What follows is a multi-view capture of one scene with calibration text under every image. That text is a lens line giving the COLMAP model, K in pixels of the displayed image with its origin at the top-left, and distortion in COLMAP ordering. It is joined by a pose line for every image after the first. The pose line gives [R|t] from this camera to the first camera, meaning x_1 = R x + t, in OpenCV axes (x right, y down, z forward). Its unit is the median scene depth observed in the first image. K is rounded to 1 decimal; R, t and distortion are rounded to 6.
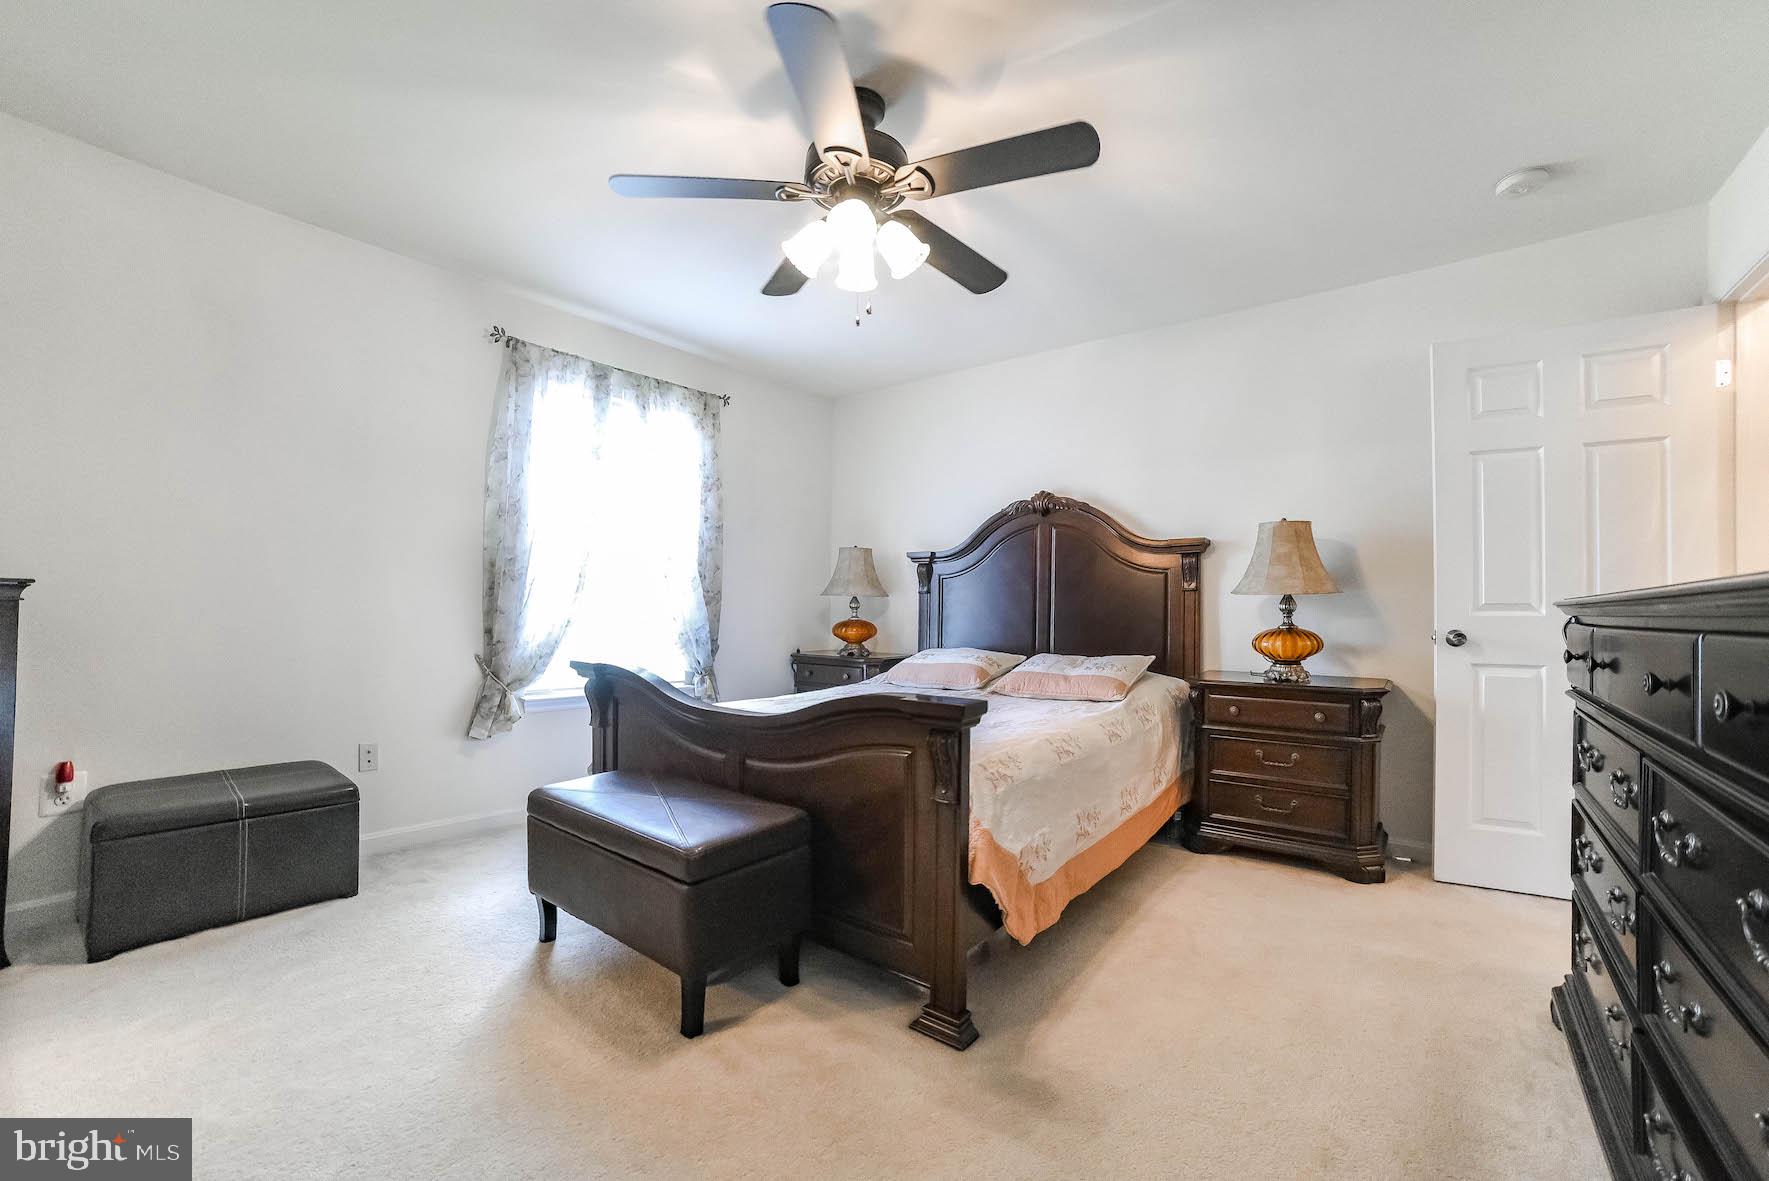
lens RADIAL K [[716.3, 0, 885.0], [0, 716.3, 602.8], [0, 0, 1]] dist [-0.095444, 0.037760]
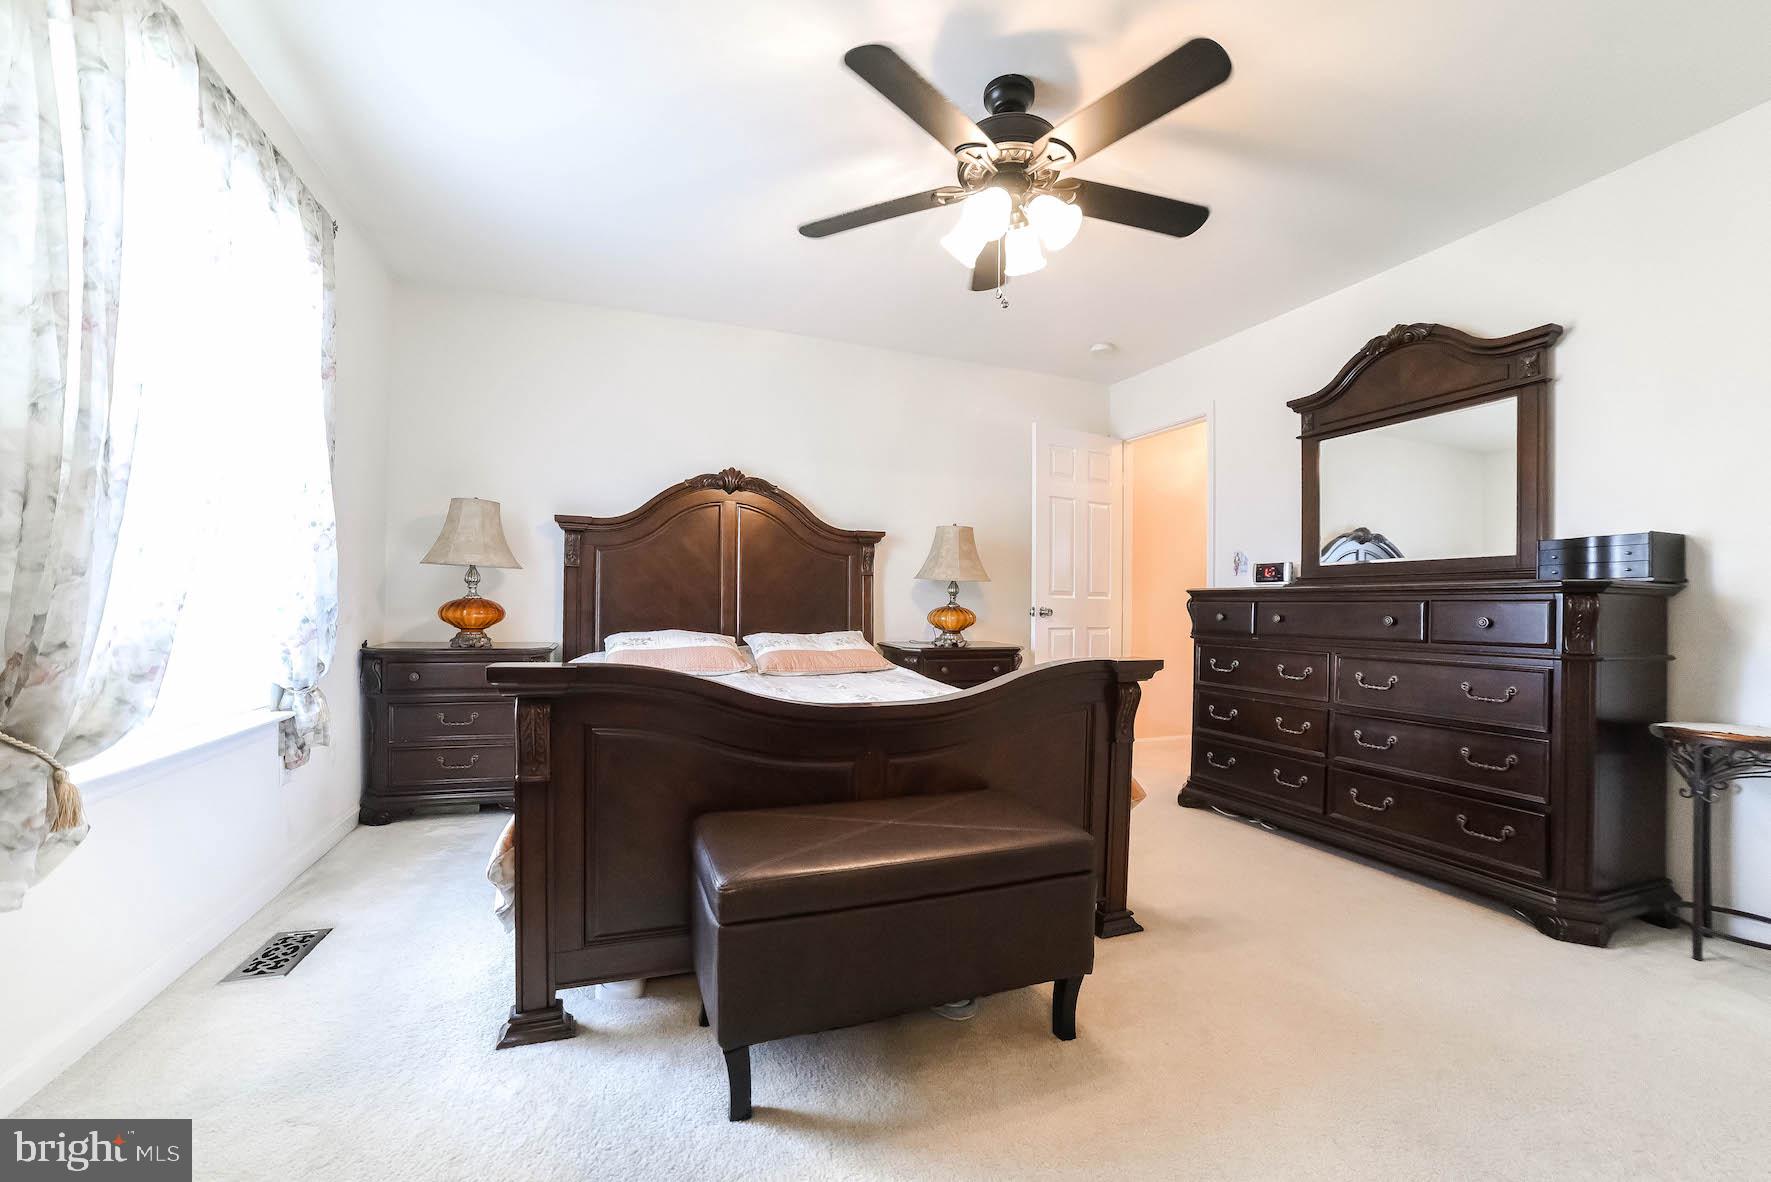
lens RADIAL K [[717.1, 0, 886.0], [0, 717.1, 603.3], [0, 0, 1]] dist [-0.095444, 0.037760]
pose [[0.529401, -0.001390, 0.848370, -0.627640], [-0.022415, 0.999627, 0.015625, 0.011846], [-0.848075, -0.027288, 0.529173, 0.376749]]
